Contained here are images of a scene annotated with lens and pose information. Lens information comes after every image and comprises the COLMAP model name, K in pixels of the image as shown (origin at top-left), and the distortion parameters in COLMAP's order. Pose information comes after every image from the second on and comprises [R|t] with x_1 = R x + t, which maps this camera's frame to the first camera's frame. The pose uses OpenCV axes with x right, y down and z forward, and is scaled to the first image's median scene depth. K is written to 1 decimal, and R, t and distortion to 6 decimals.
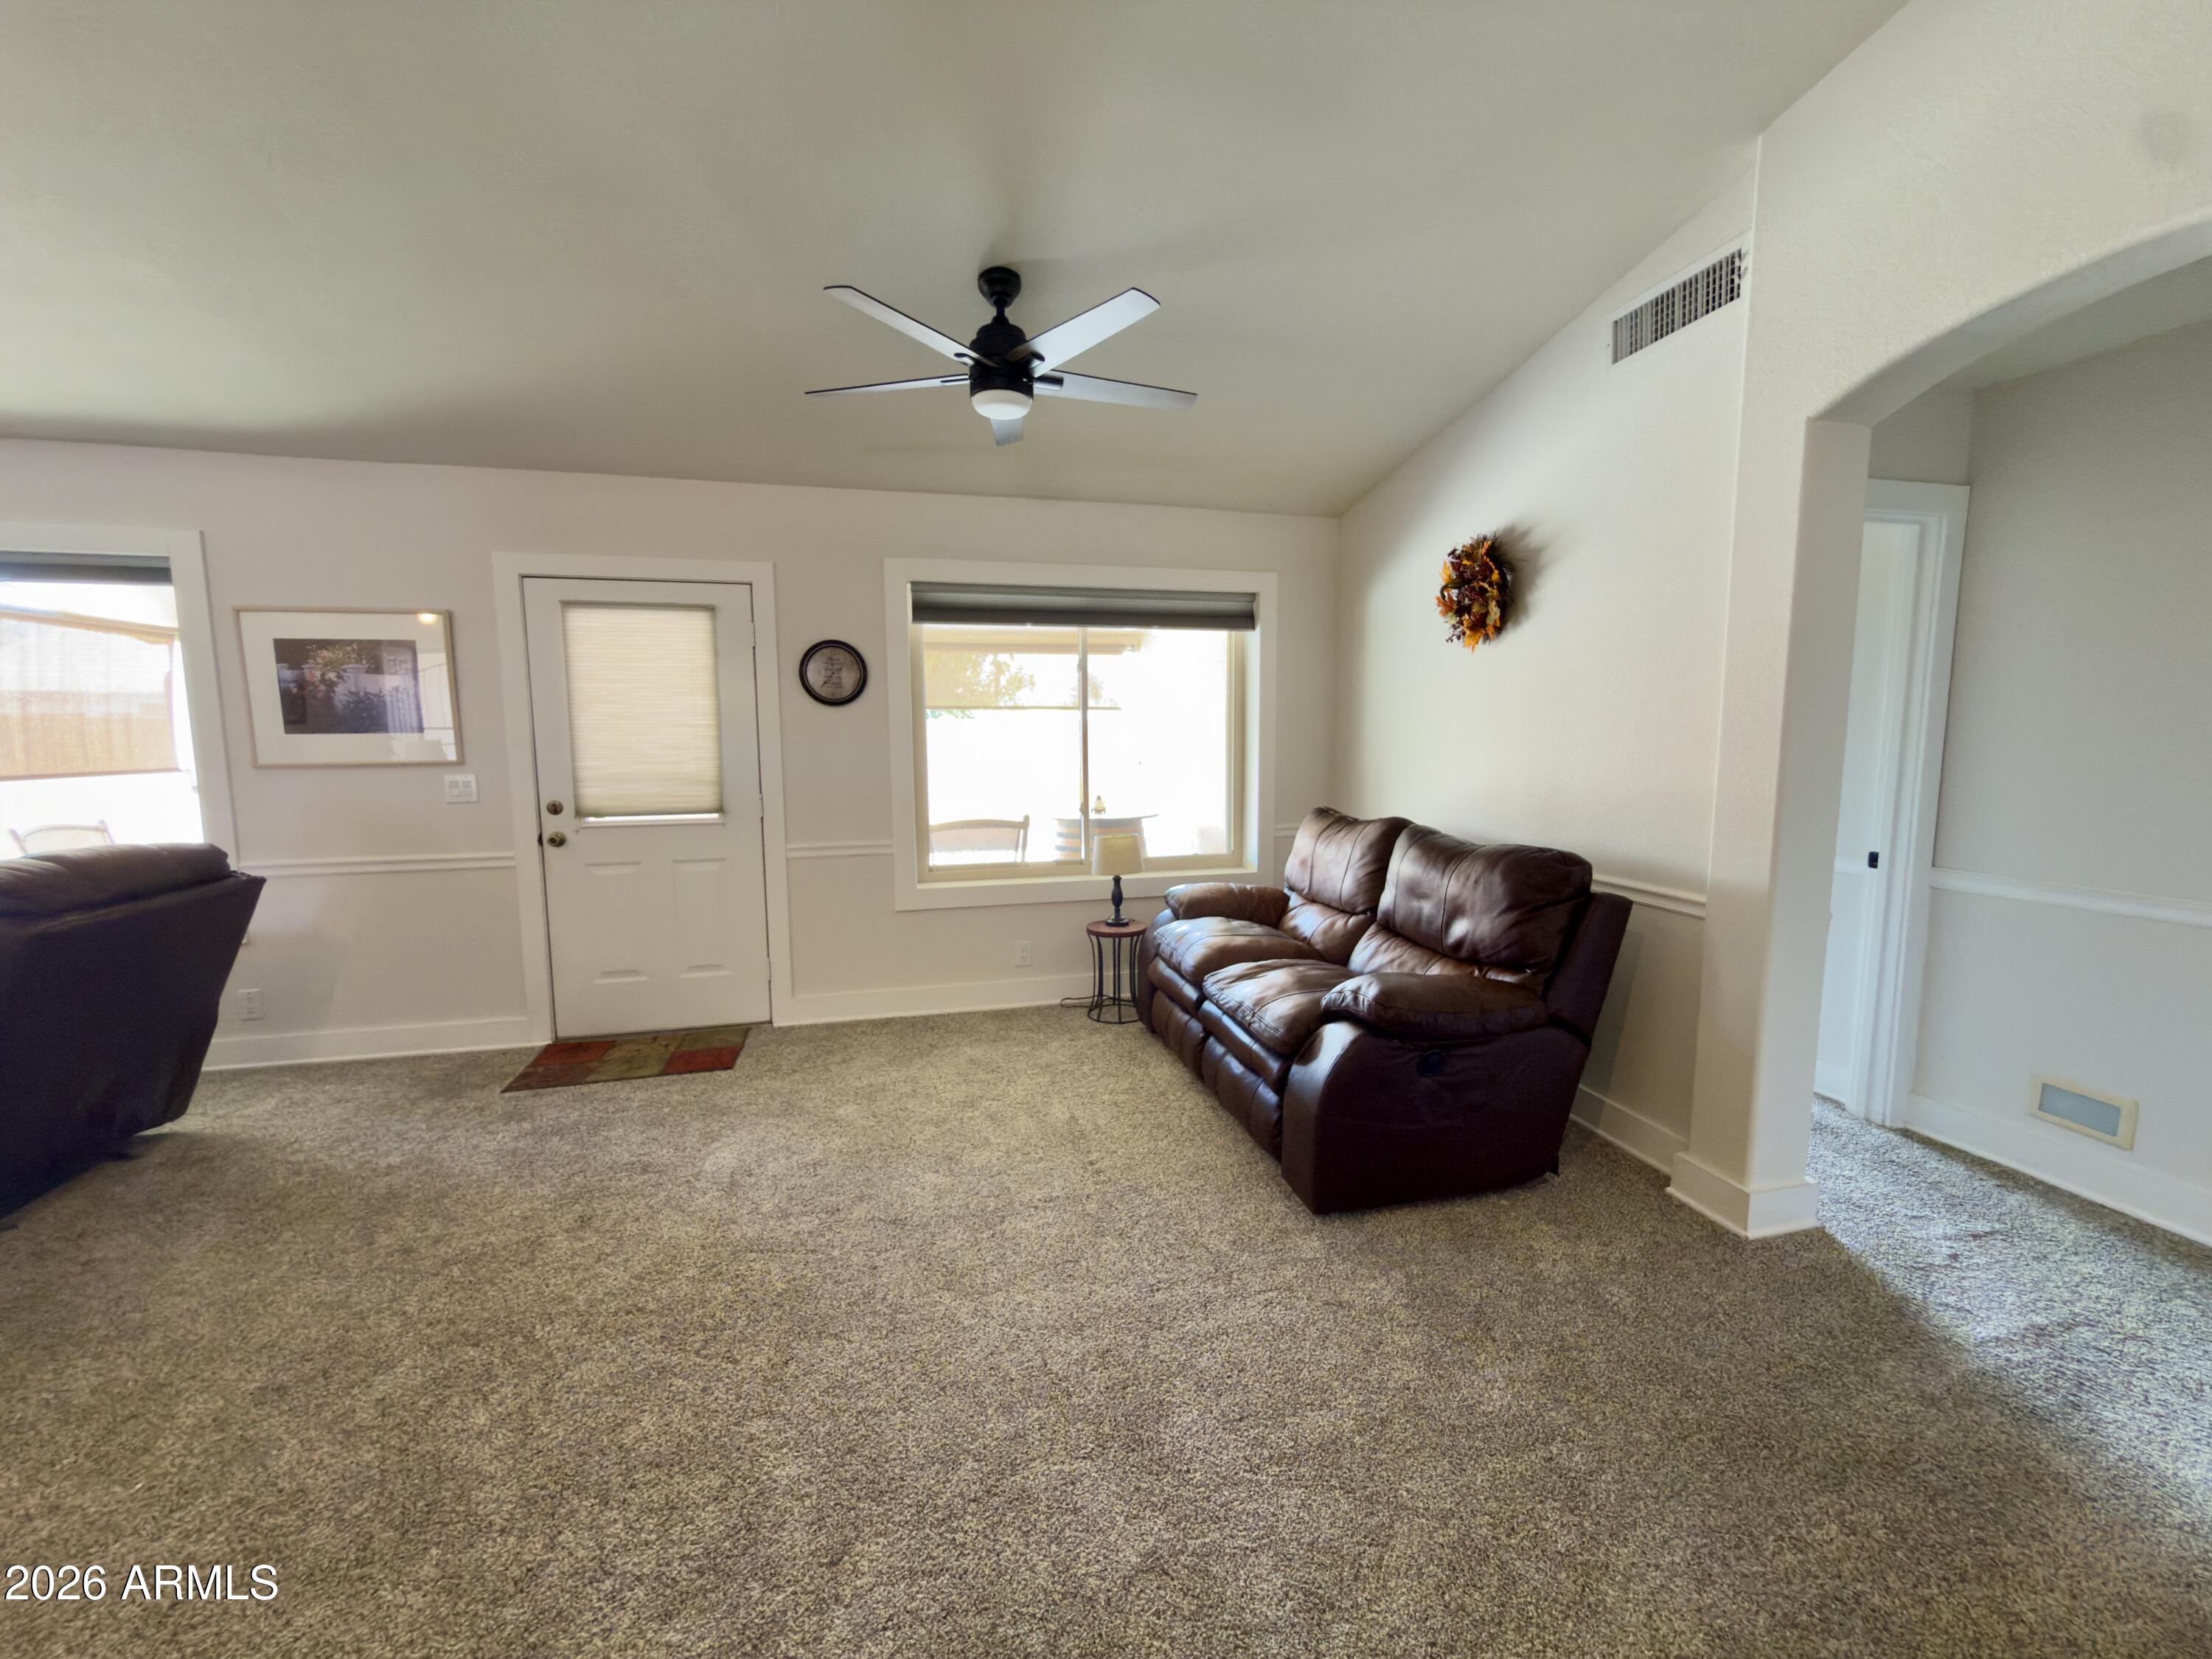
lens RADIAL K [[888.4, 0, 1110.4], [0, 888.4, 829.5], [0, 0, 1]] dist [-0.001206, -0.000014]
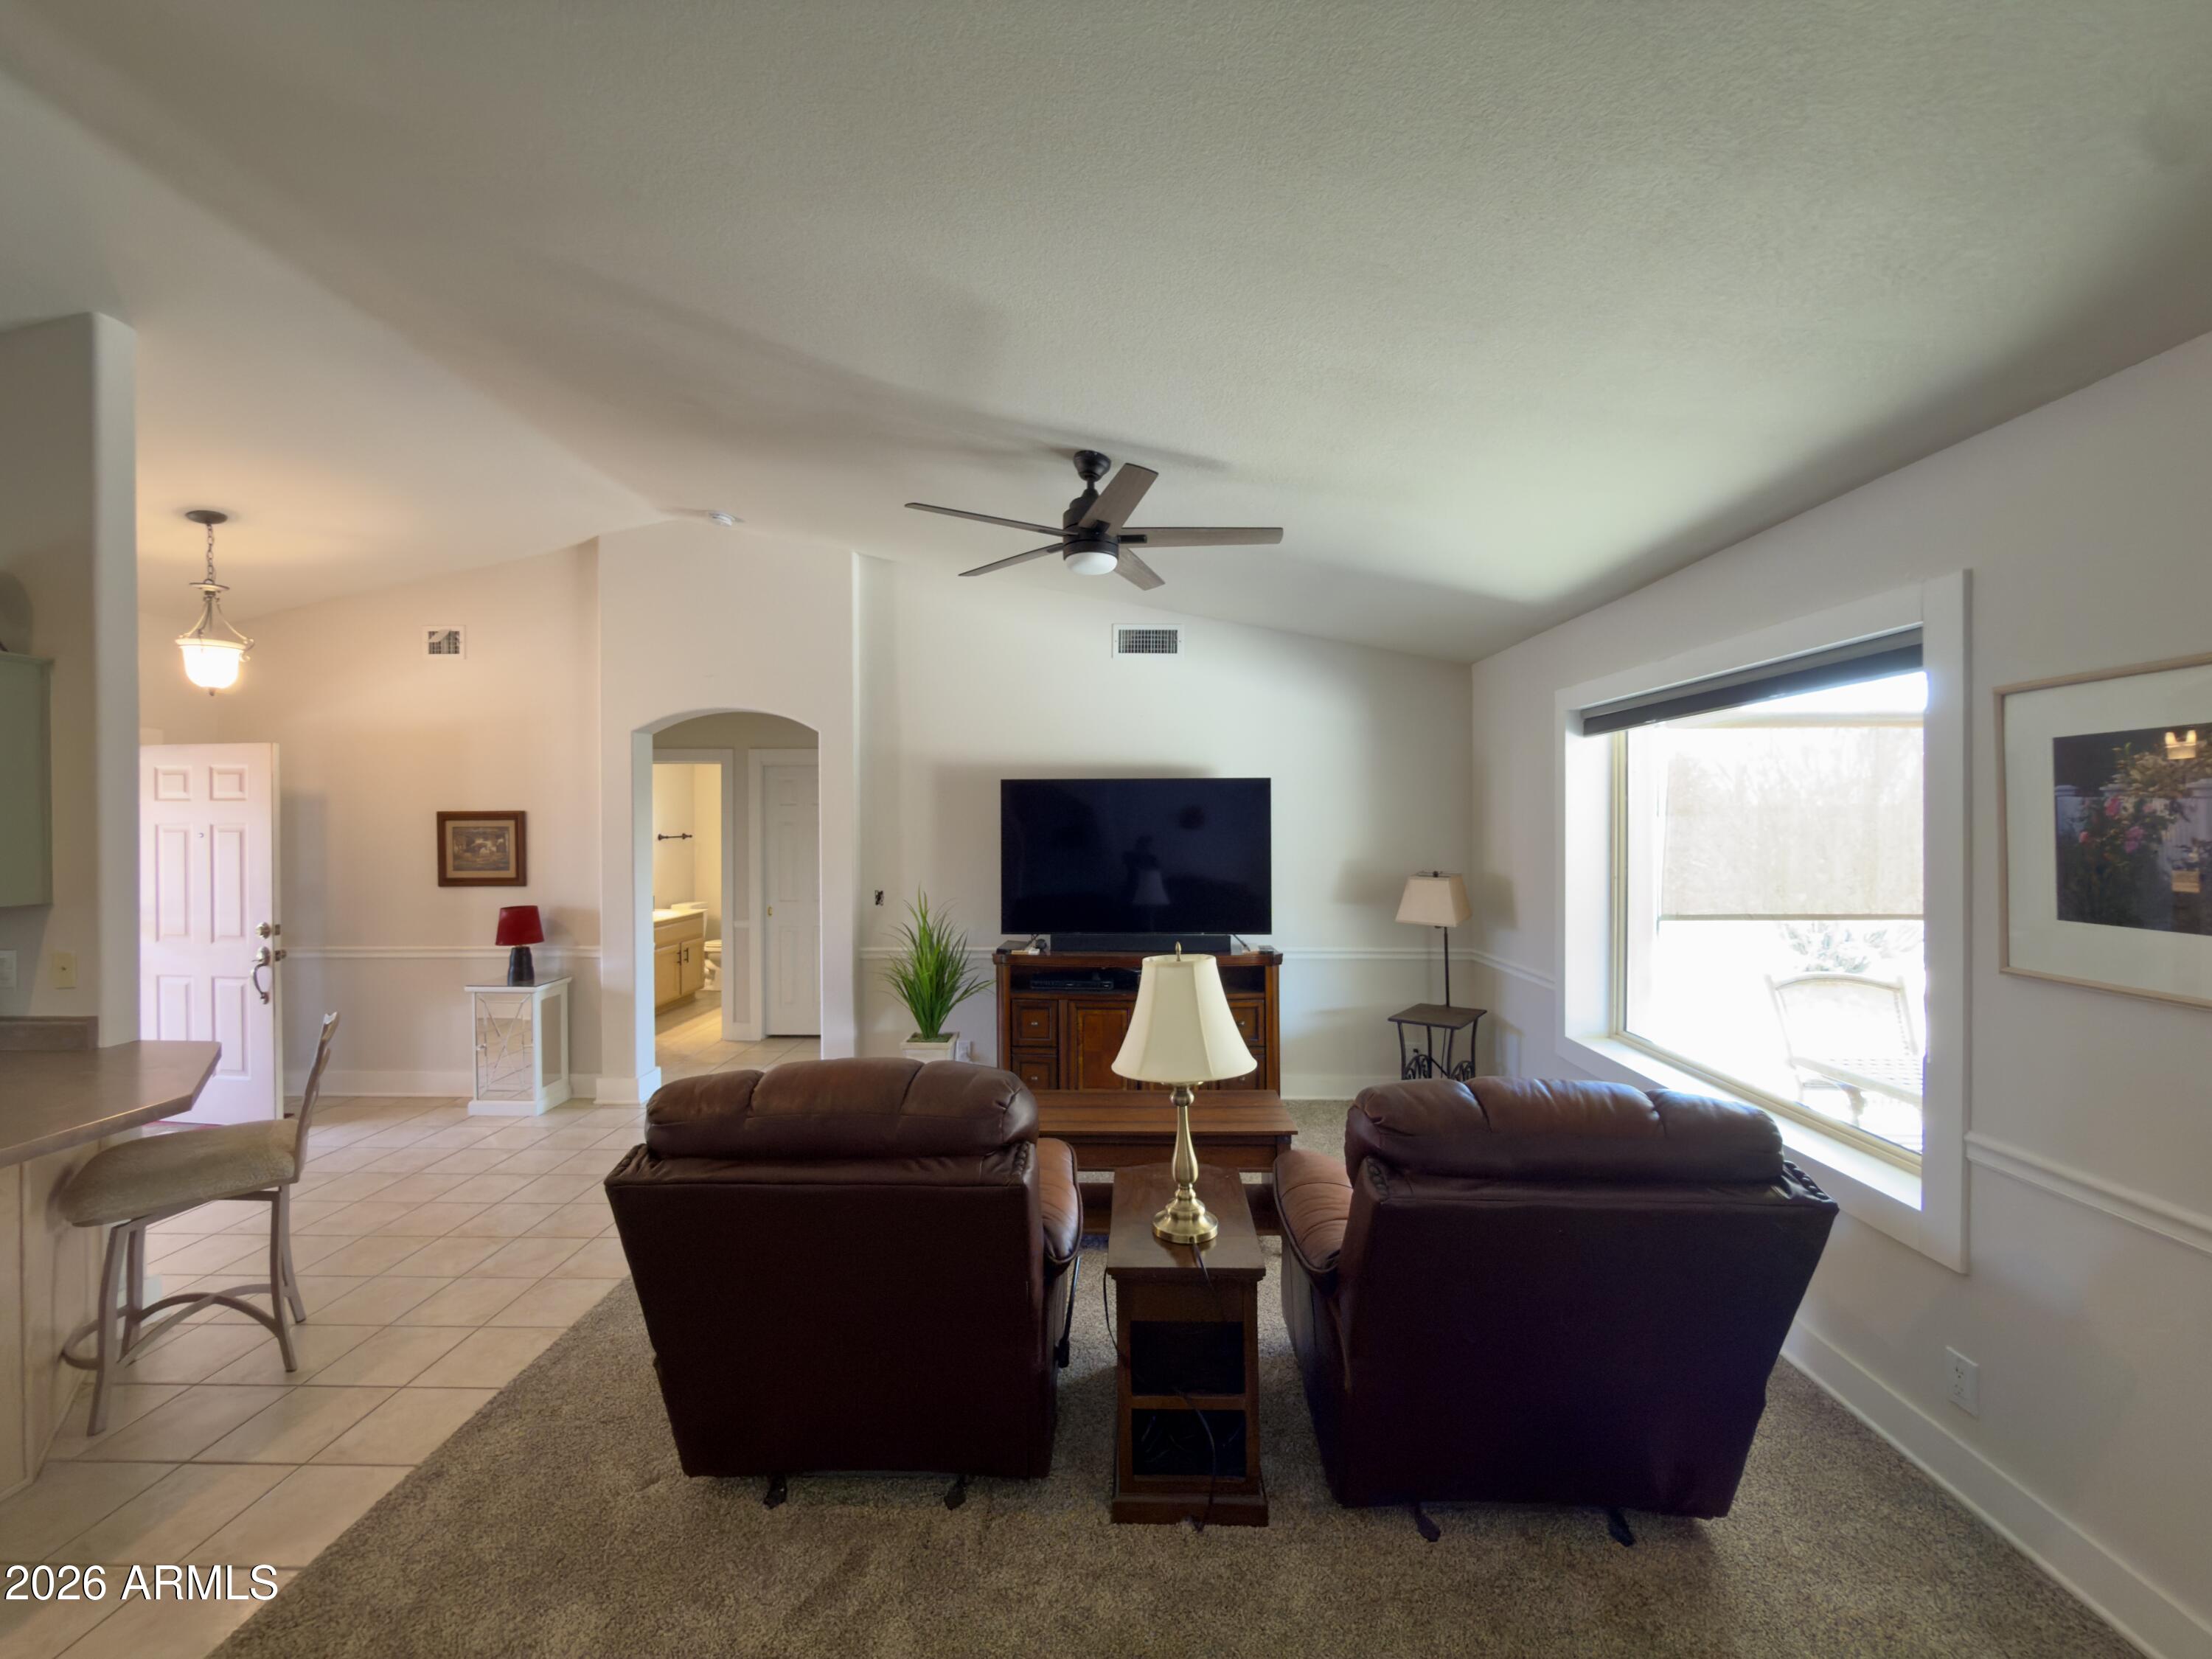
lens RADIAL K [[888.4, 0, 1107.1], [0, 888.4, 821.9], [0, 0, 1]] dist [-0.001206, -0.000014]
pose [[-0.275642, 0.006559, -0.961238, -0.283904], [-0.104647, 0.993829, 0.036790, -0.126284], [0.955547, 0.110732, -0.273254, 0.610763]]
